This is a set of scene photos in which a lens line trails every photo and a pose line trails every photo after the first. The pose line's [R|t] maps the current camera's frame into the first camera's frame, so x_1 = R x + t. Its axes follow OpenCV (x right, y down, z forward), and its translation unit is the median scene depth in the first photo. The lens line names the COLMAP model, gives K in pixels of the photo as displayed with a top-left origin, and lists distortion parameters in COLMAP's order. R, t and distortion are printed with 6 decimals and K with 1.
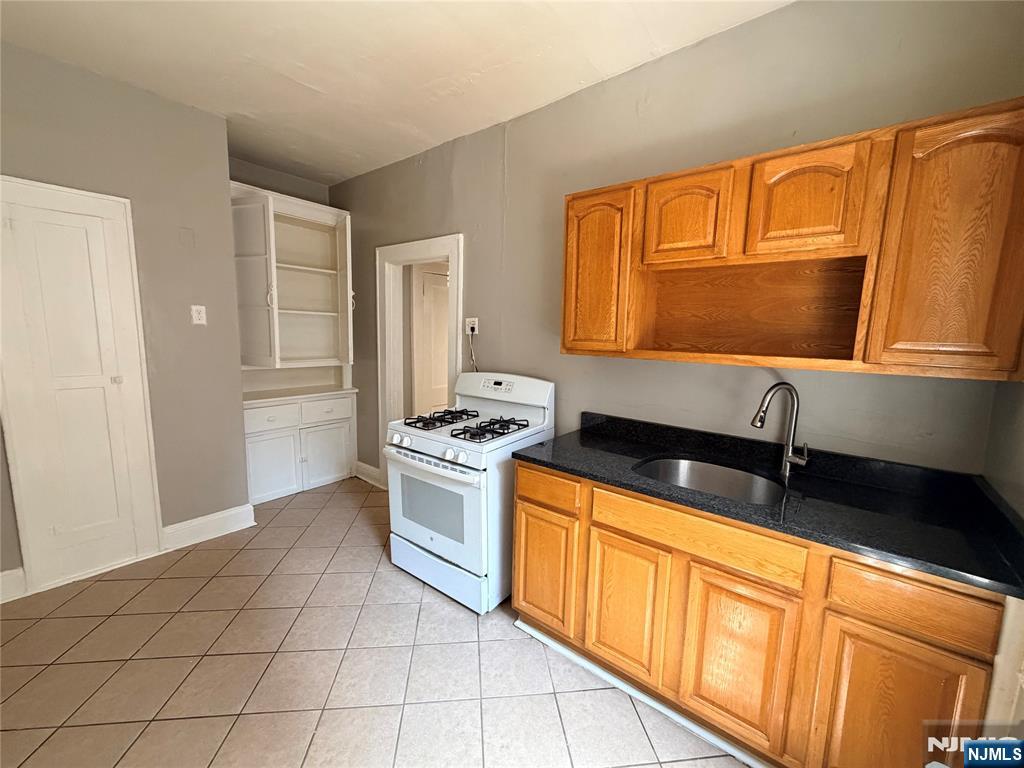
lens RADIAL K [[407.8, 0, 512.0], [0, 407.8, 384.0], [0, 0, 1]] dist [-0.000152, -0.000057]
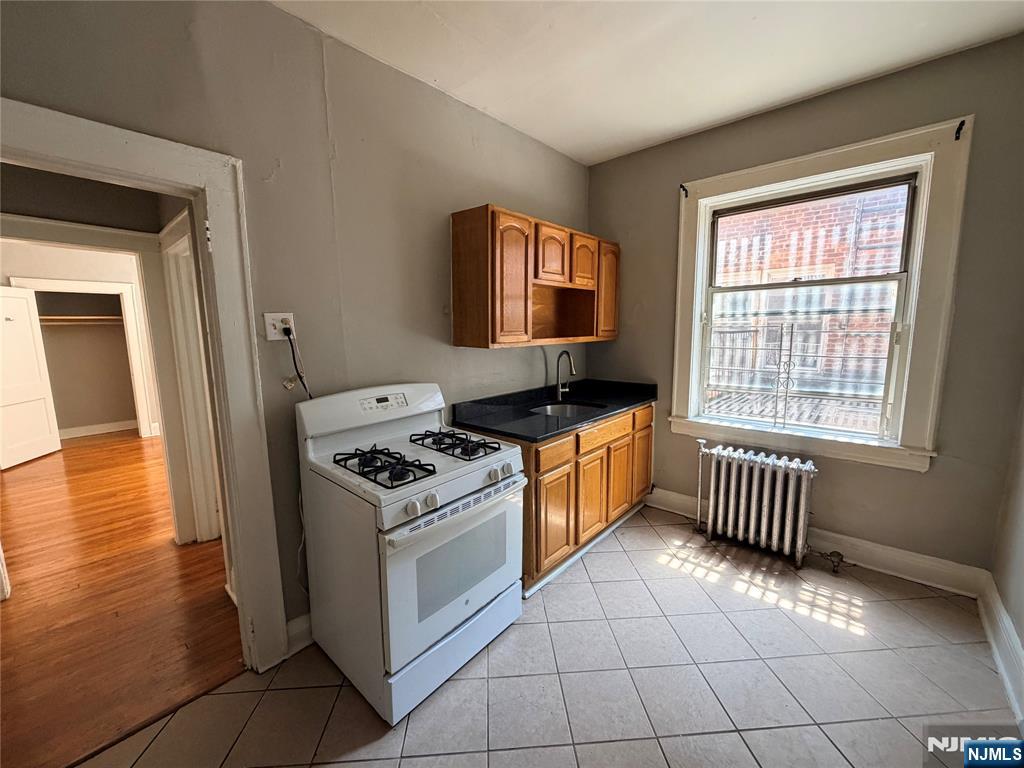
lens RADIAL K [[407.8, 0, 512.0], [0, 407.8, 384.0], [0, 0, 1]] dist [-0.000152, -0.000057]
pose [[0.043021, -0.163960, 0.985528, -0.917758], [0.145214, 0.976992, 0.156201, -0.136348], [-0.988465, 0.136393, 0.065840, 0.836905]]
